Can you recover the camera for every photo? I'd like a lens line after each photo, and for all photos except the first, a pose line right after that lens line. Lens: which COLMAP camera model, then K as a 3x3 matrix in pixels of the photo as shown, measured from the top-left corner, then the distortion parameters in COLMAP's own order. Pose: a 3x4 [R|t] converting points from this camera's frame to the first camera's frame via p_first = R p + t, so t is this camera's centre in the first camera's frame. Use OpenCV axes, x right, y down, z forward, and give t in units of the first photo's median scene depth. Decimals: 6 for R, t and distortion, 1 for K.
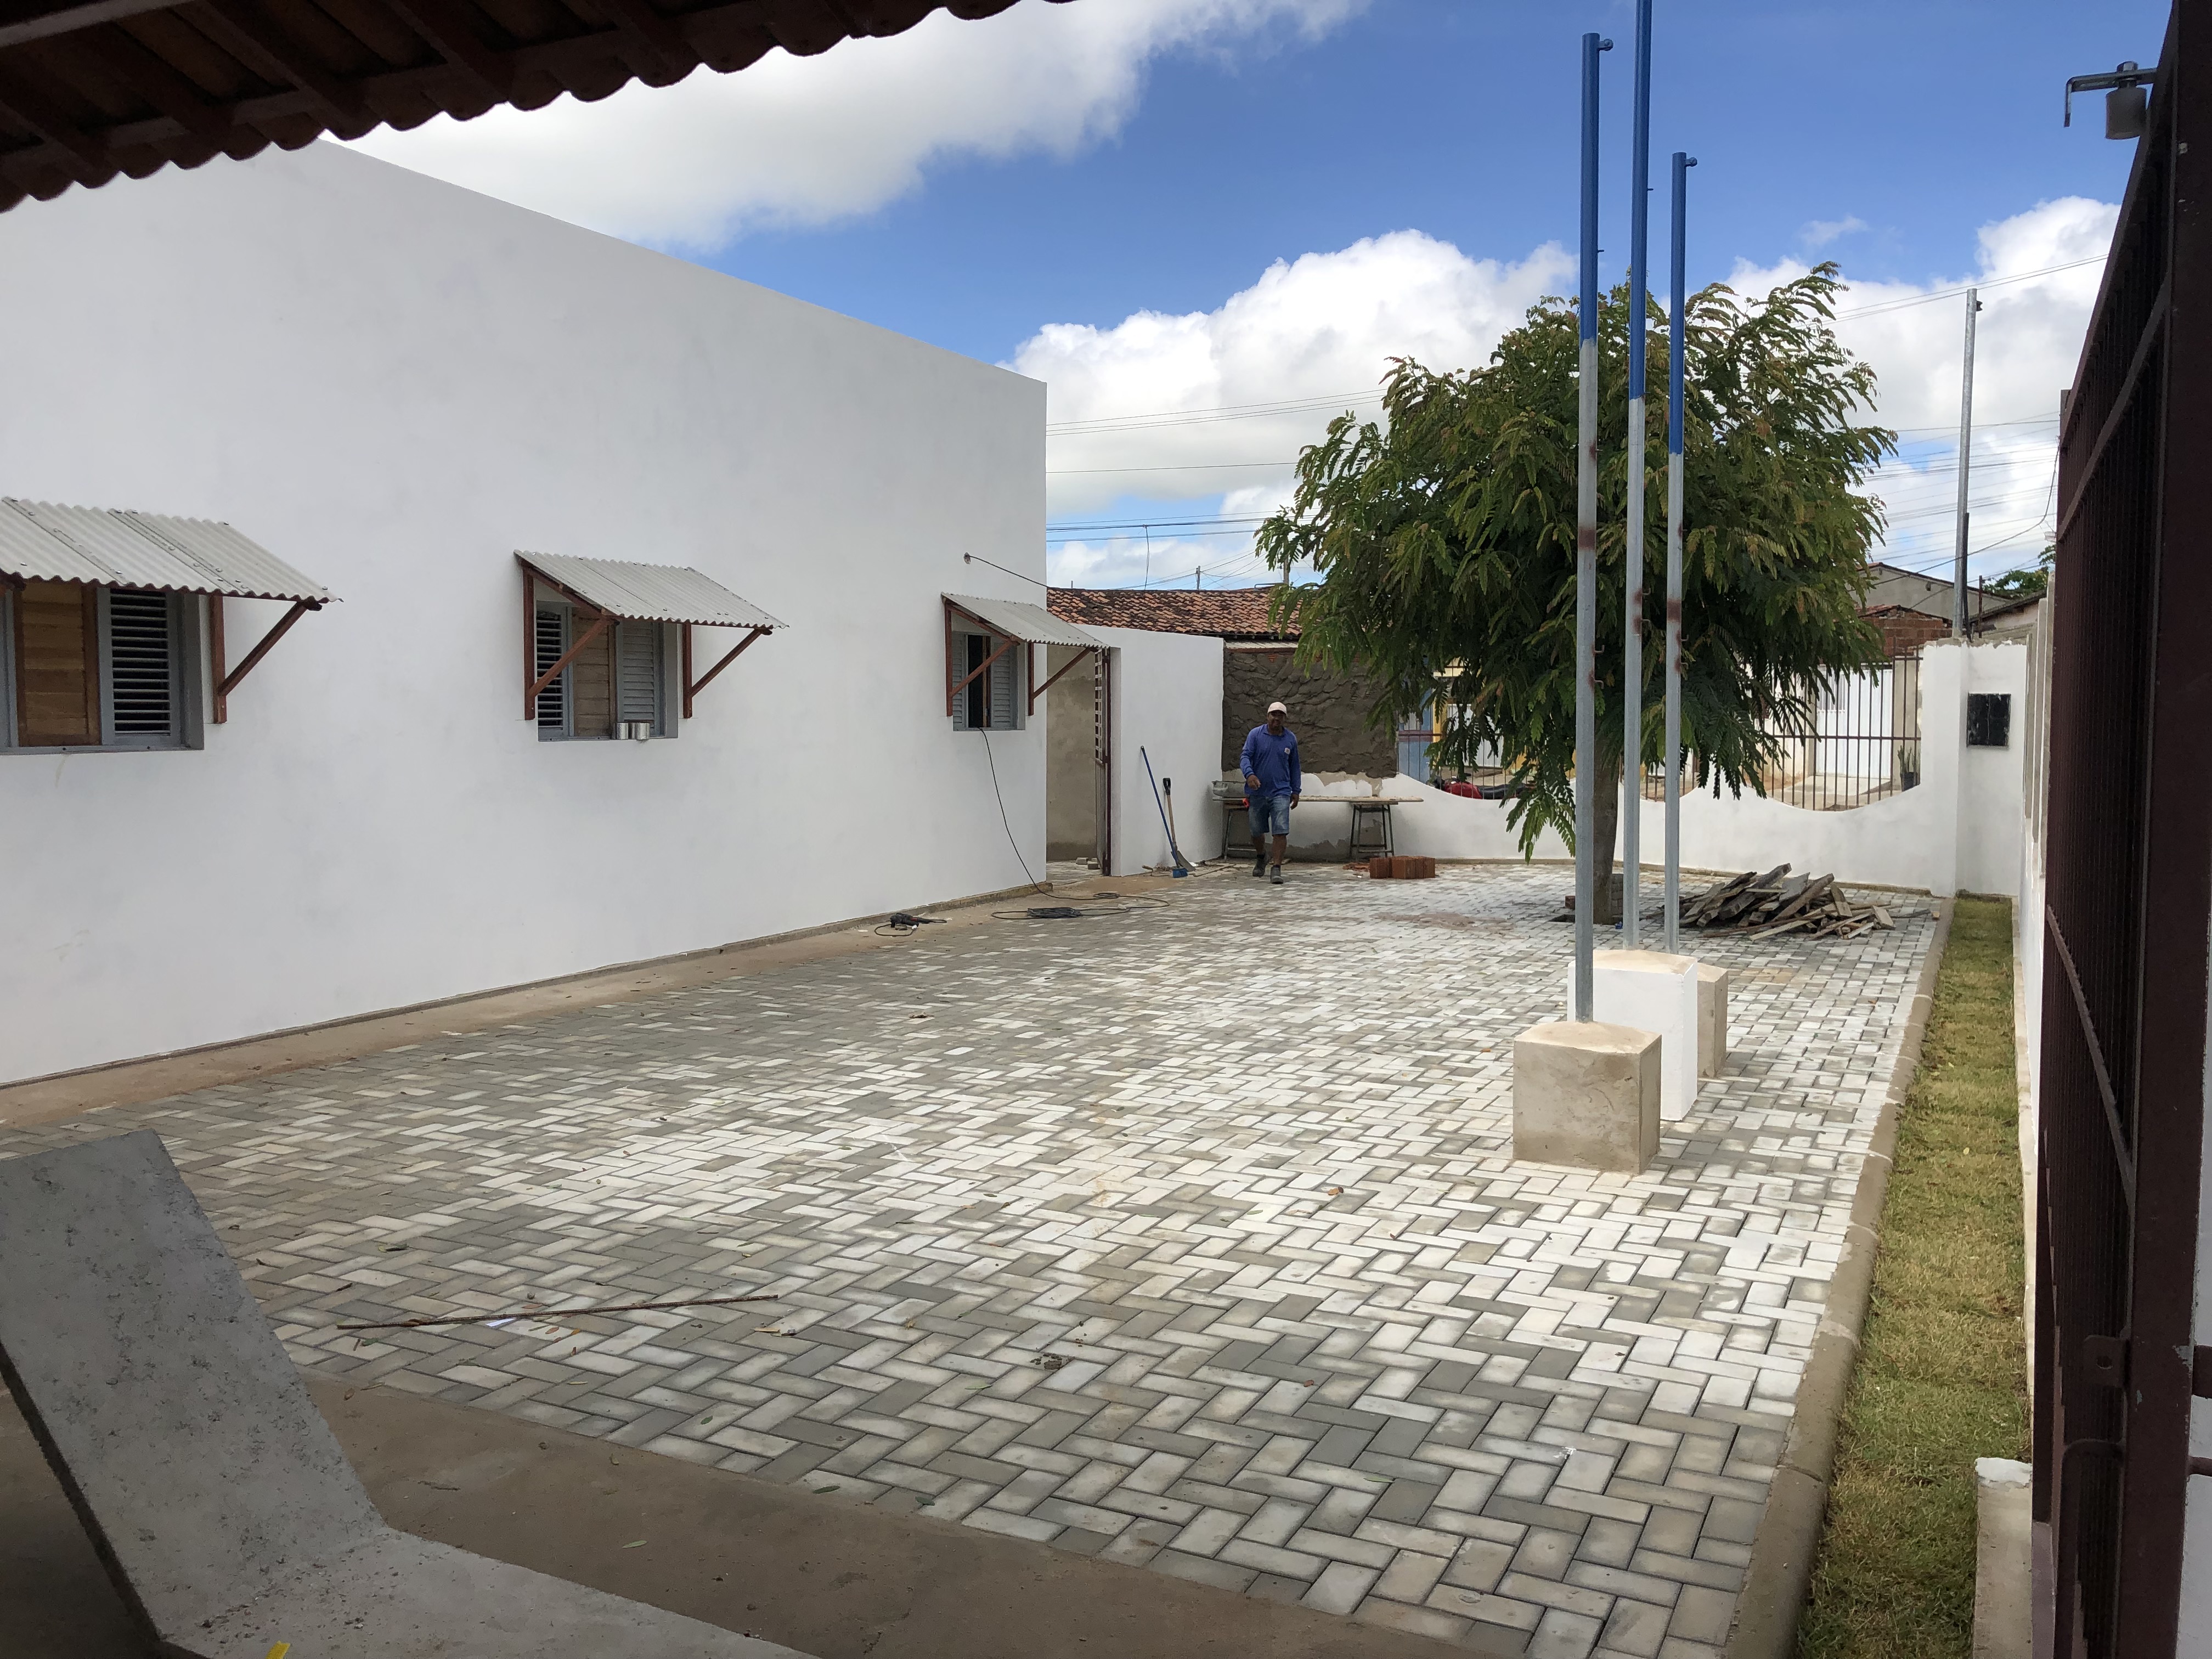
lens RADIAL K [[1840.7, 0, 1100.1], [0, 1840.7, 837.2], [0, 0, 1]] dist [0.052711, -0.020300]
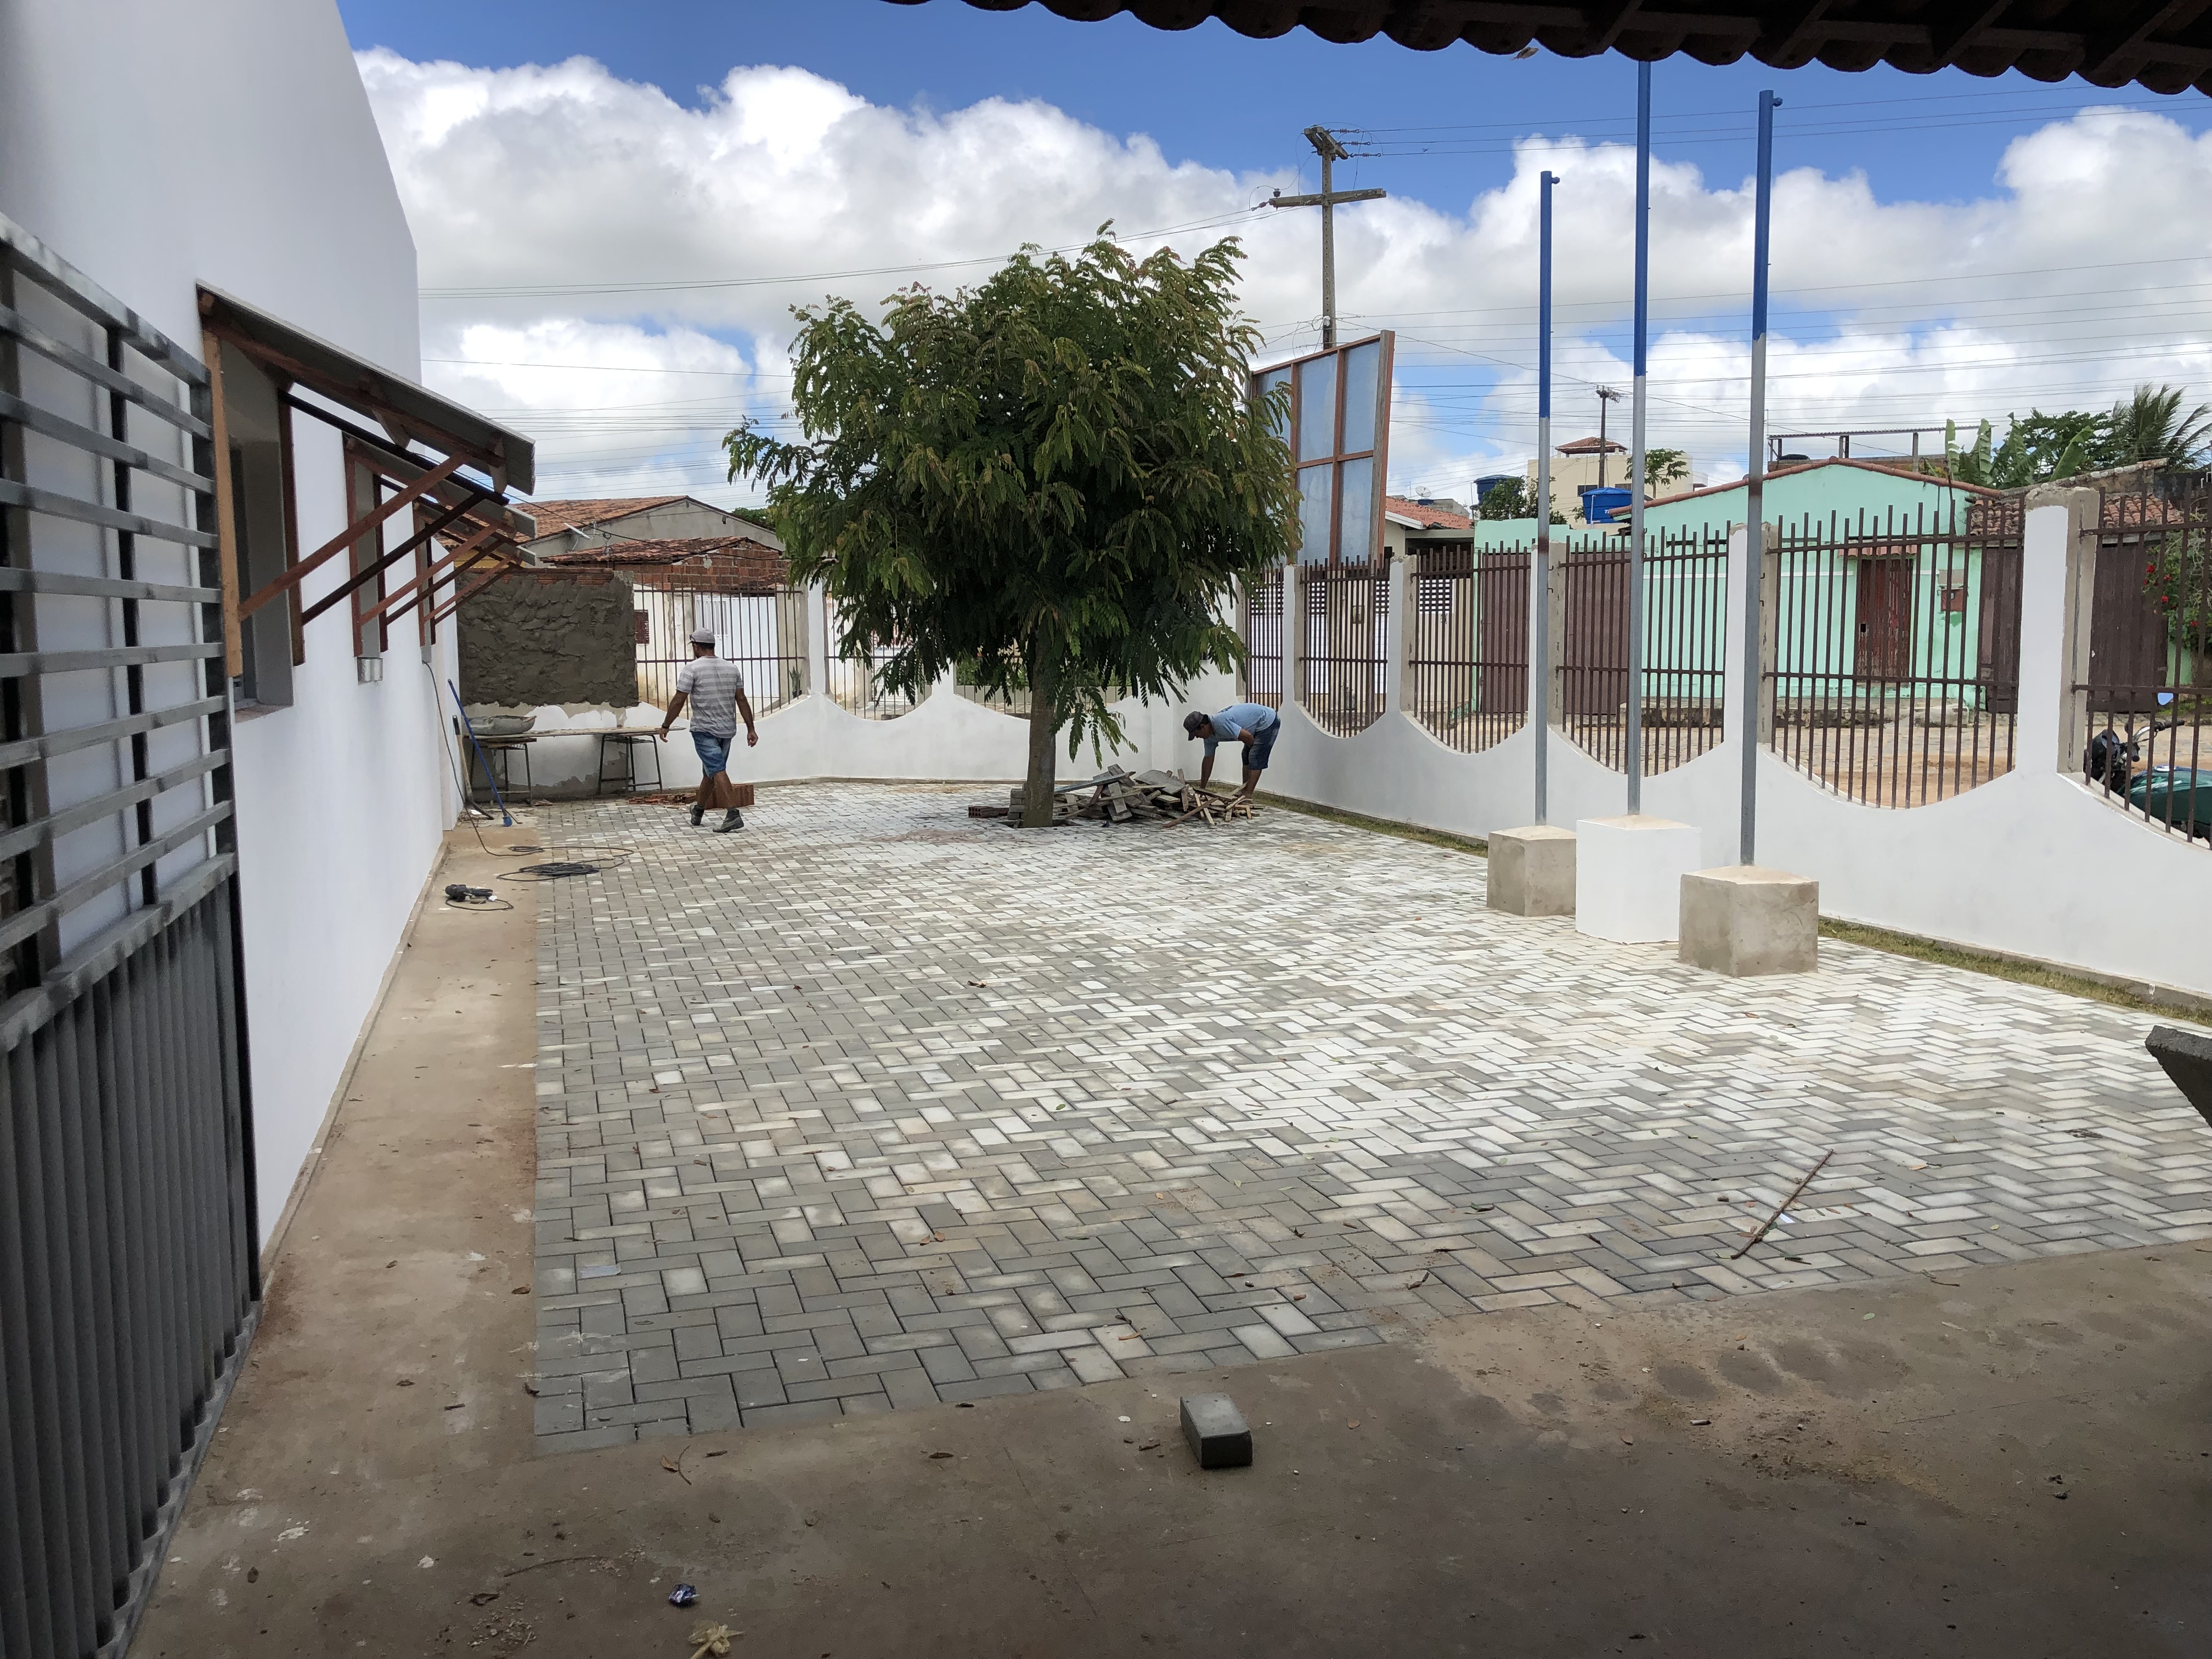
lens RADIAL K [[1840.7, 0, 1102.1], [0, 1840.7, 816.8], [0, 0, 1]] dist [0.052711, -0.020300]
pose [[0.693402, -0.078825, 0.716227, -1.149441], [0.058825, 0.996873, 0.052762, -0.035699], [-0.718146, 0.005547, 0.695870, 0.478983]]
